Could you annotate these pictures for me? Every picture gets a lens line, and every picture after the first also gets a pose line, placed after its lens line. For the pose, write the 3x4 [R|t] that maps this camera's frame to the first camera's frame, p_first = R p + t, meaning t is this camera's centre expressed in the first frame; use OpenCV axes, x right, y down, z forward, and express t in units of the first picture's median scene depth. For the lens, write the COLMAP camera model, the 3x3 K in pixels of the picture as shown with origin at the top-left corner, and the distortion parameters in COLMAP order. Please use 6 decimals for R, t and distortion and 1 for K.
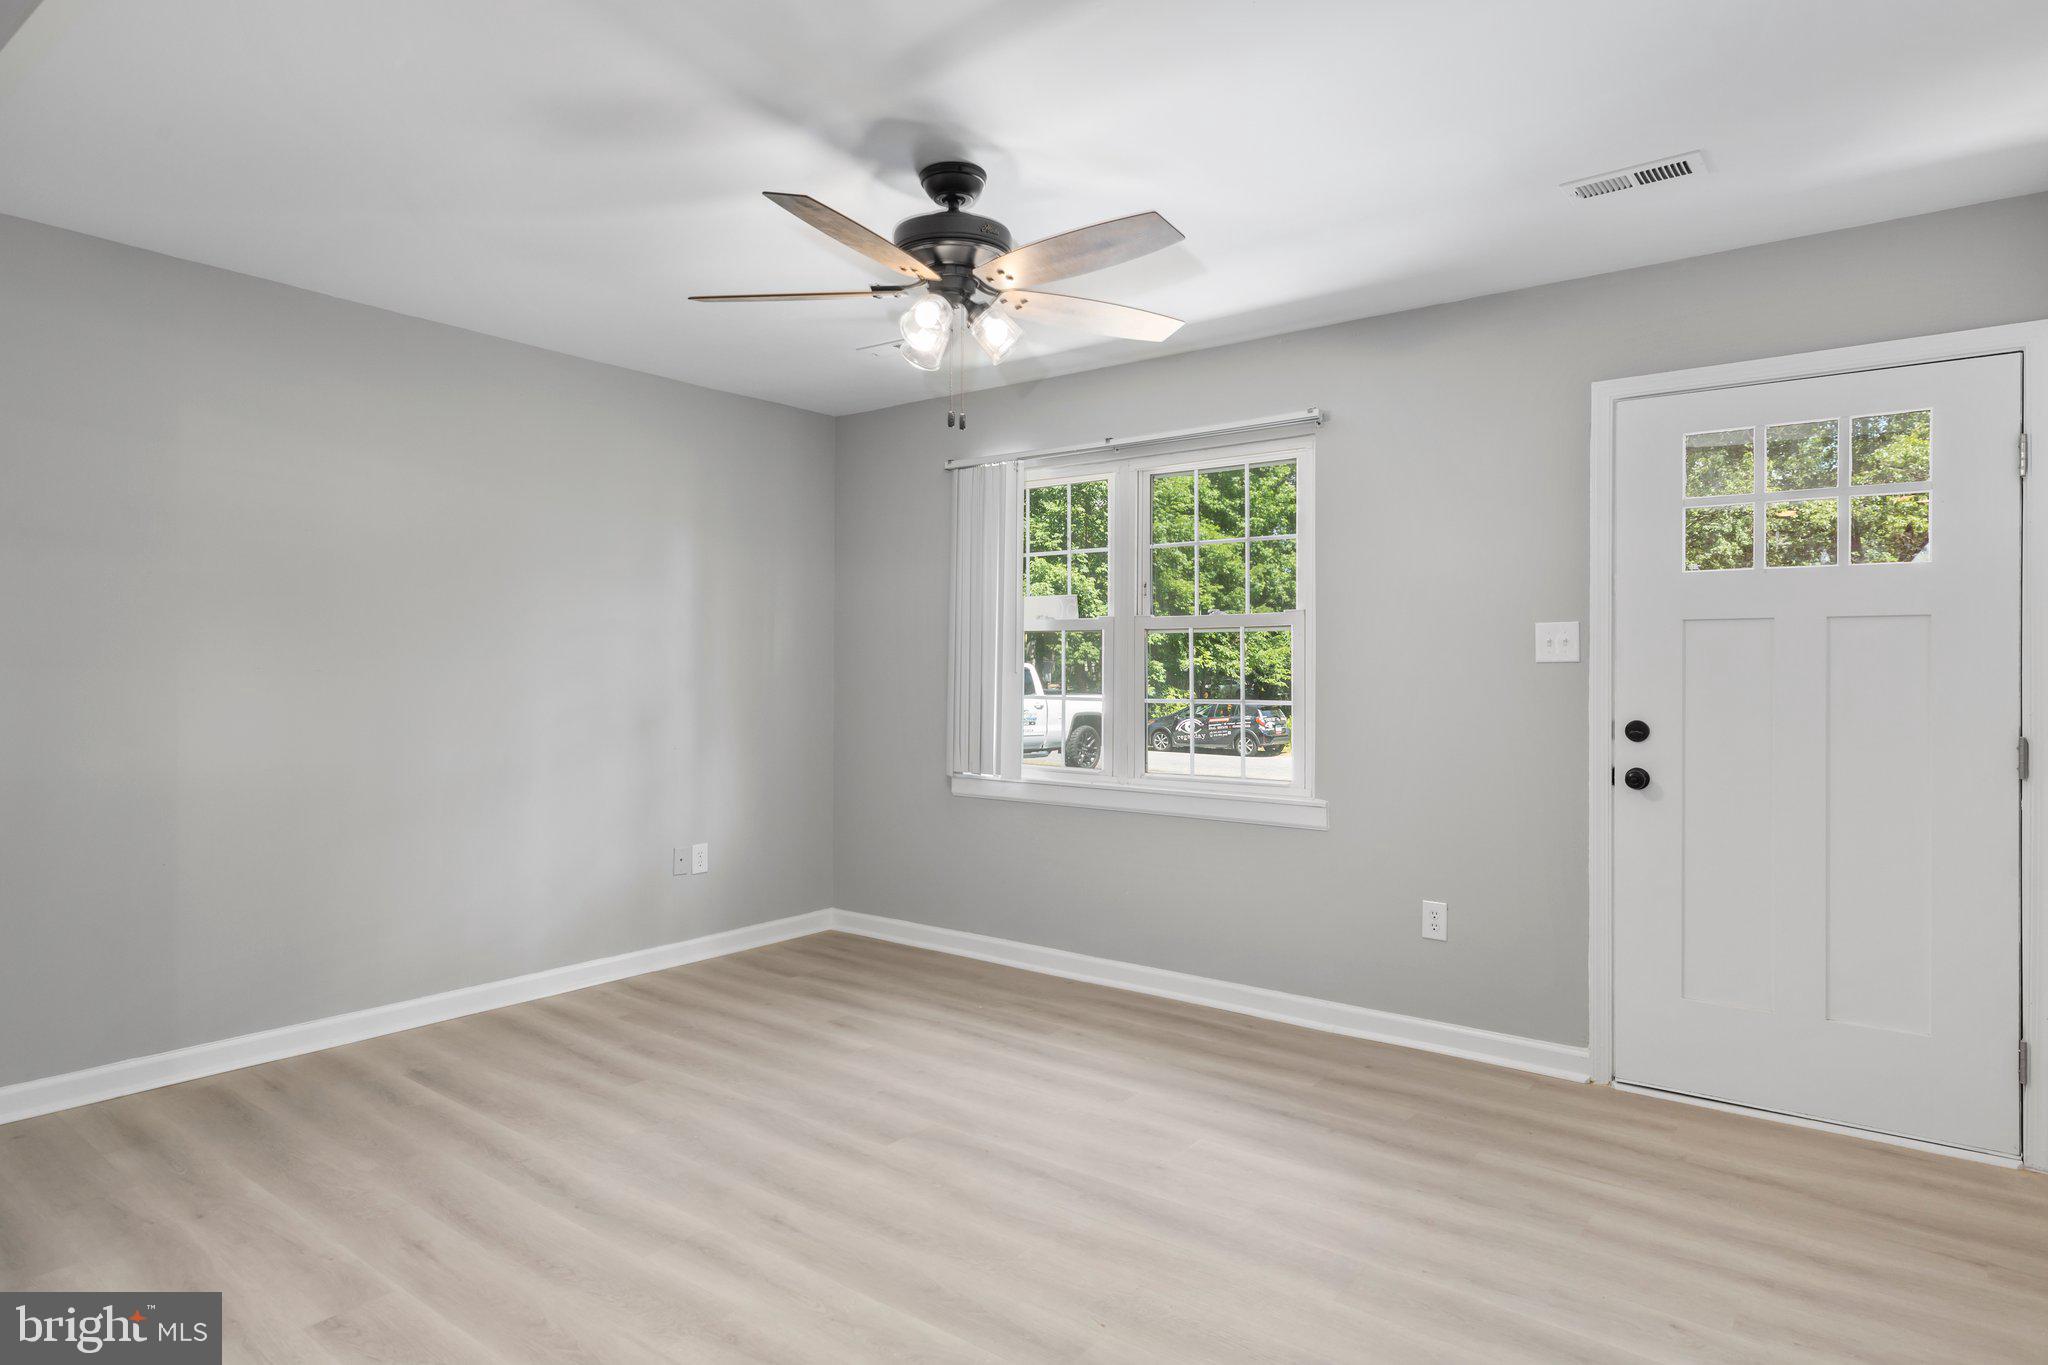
lens RADIAL K [[1146.2, 0, 1003.5], [0, 1146.2, 673.9], [0, 0, 1]] dist [0.011492, -0.000024]
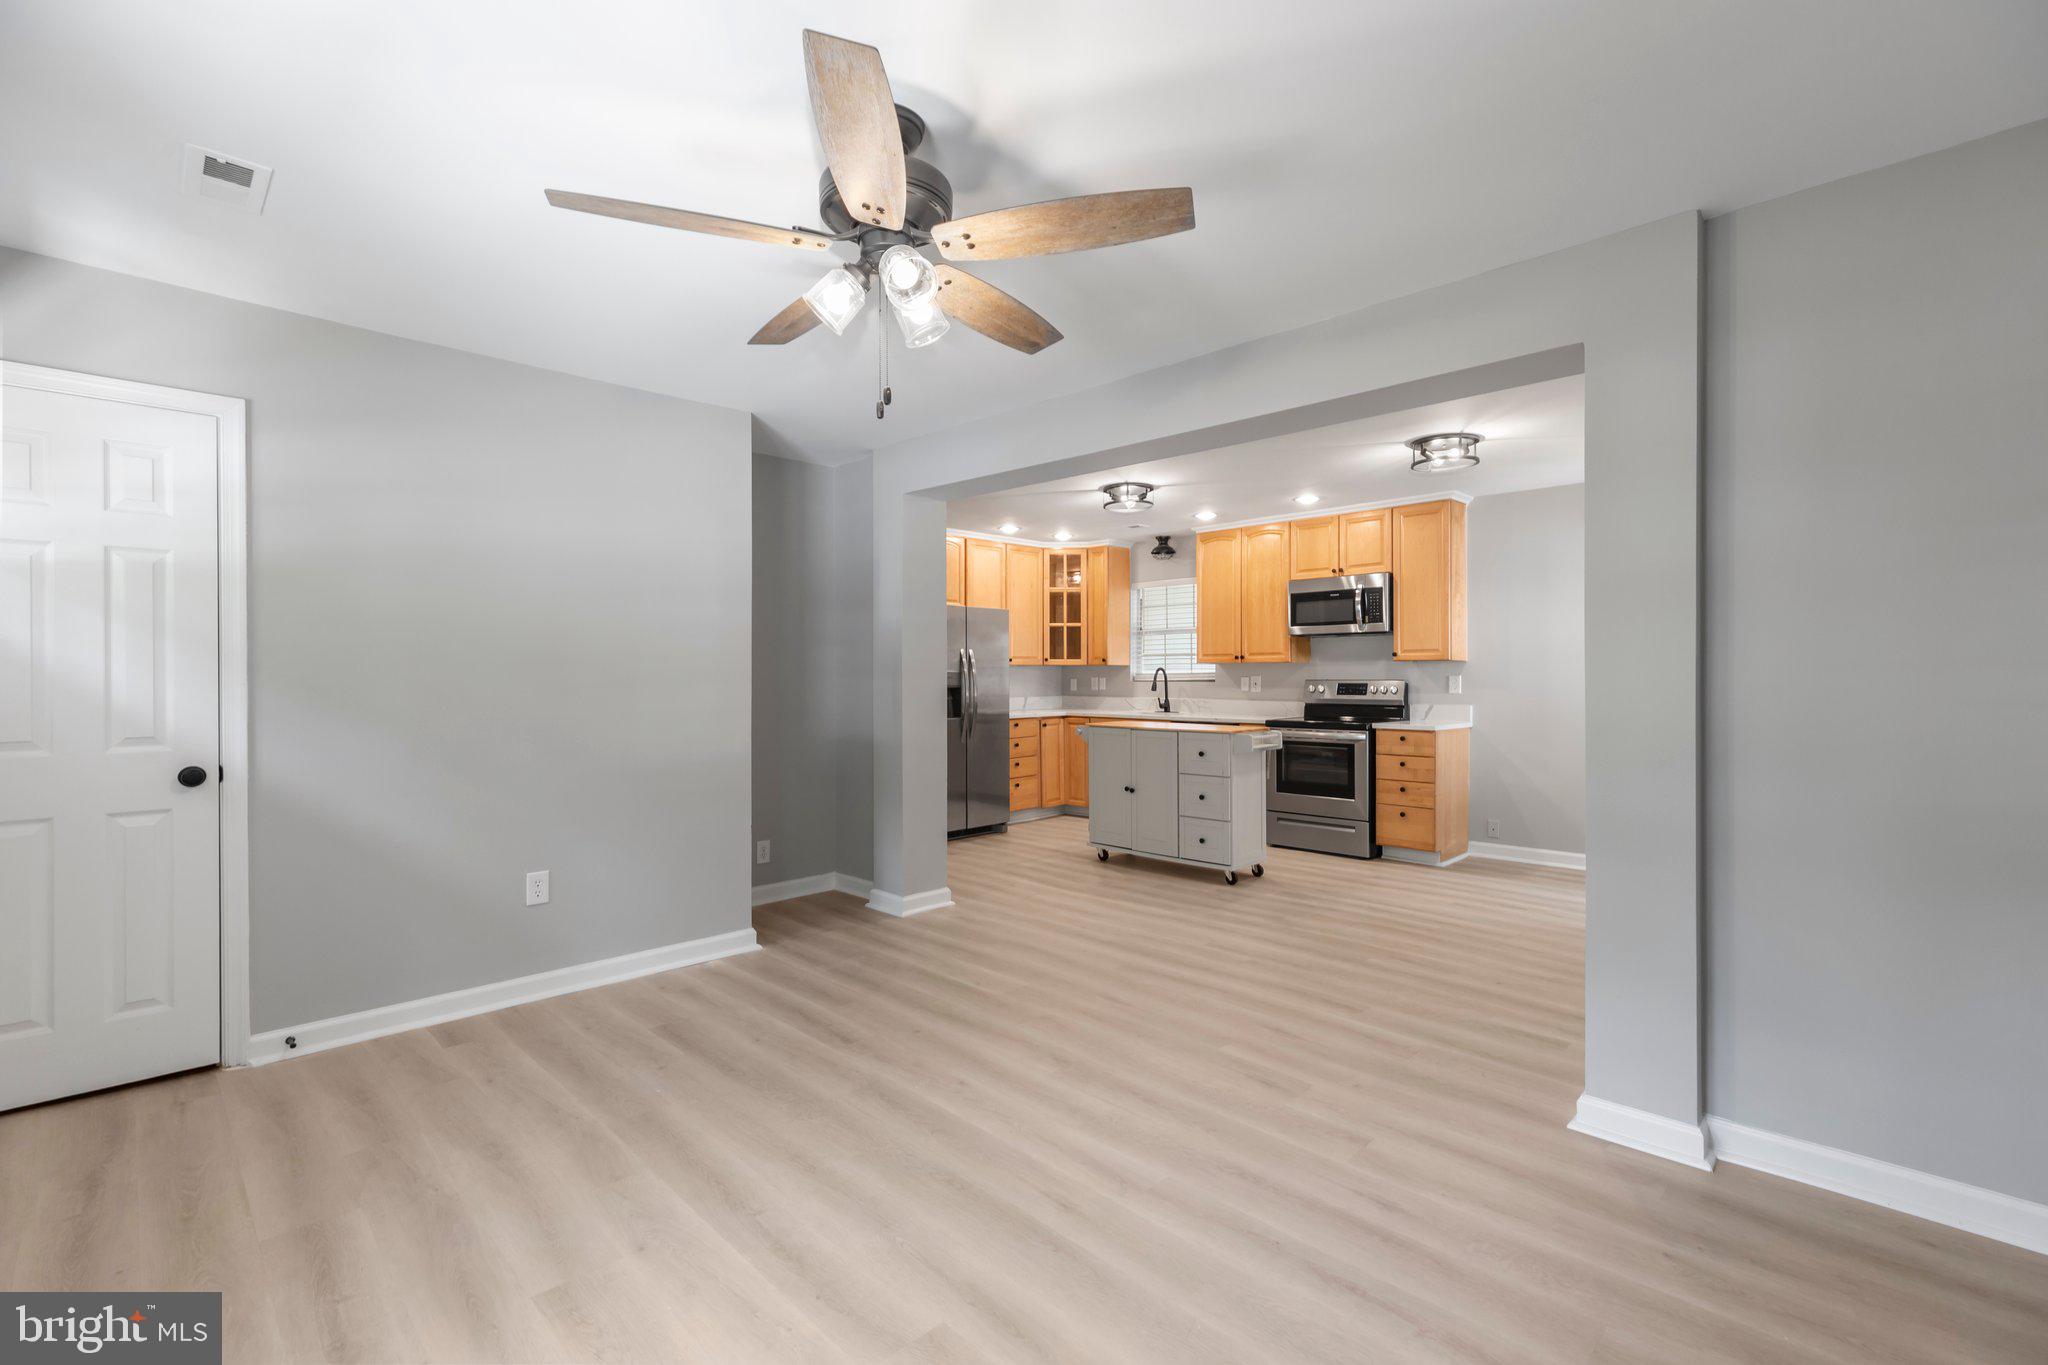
lens RADIAL K [[914.6, 0, 1025.6], [0, 914.6, 673.3], [0, 0, 1]] dist [0.001781, 0.000452]
pose [[-0.992948, -0.006422, 0.118377, -0.168475], [-0.006107, 0.999977, 0.003027, -0.006316], [-0.118394, 0.002282, -0.992964, 1.196364]]
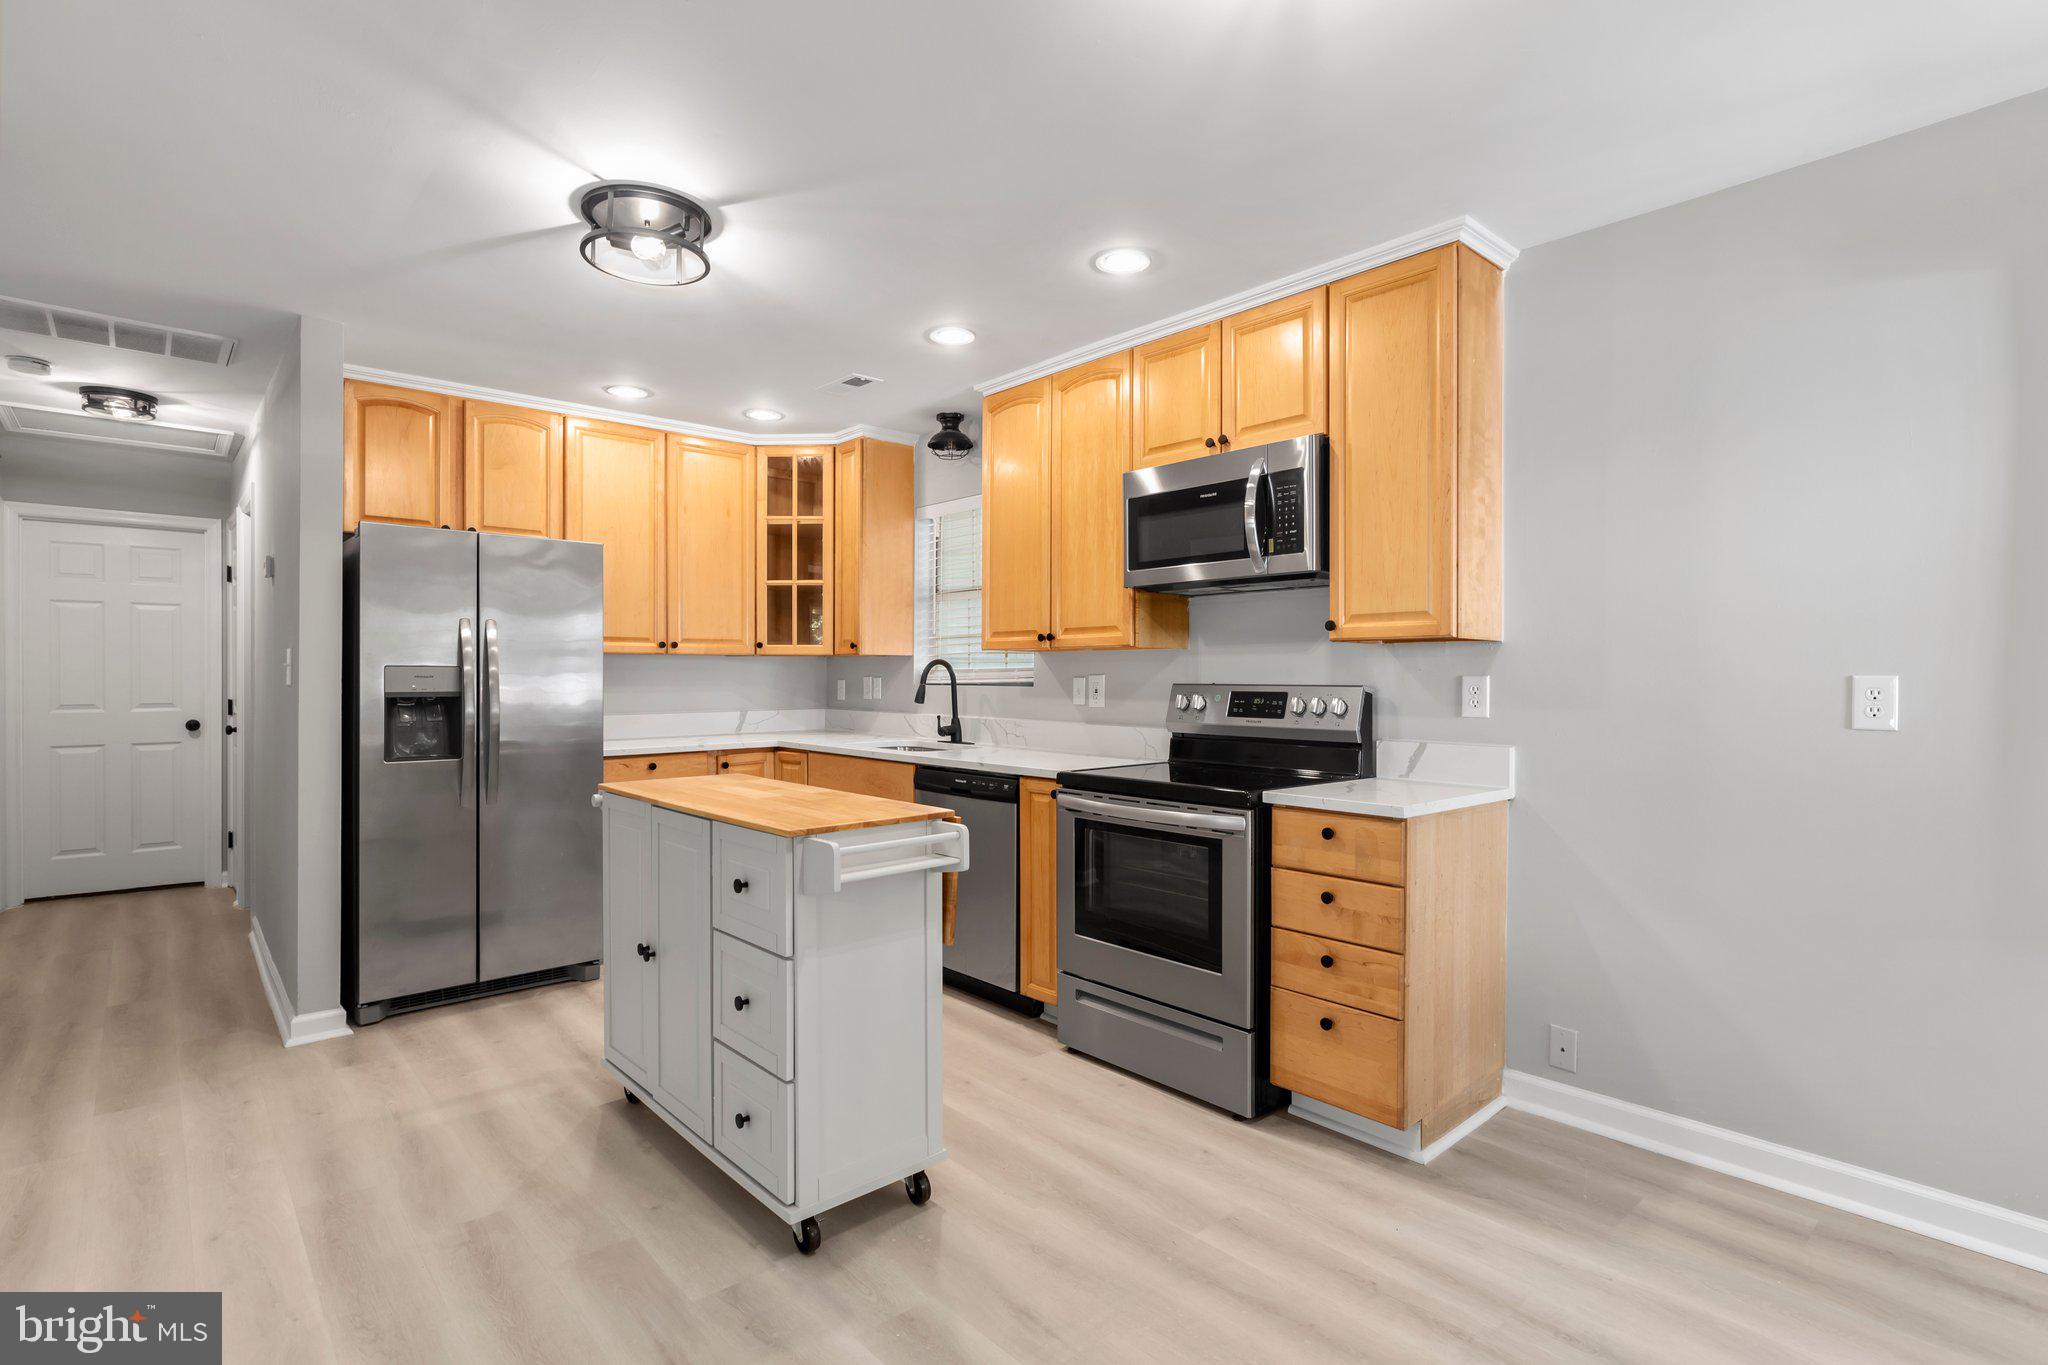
lens RADIAL K [[990.2, 0, 1022.4], [0, 990.2, 678.6], [0, 0, 1]] dist [-0.007942, 0.002109]
pose [[-0.984201, -0.010288, 0.176754, -0.519823], [-0.008617, 0.999911, 0.010220, -0.004526], [-0.176843, 0.008535, -0.984202, 0.309549]]
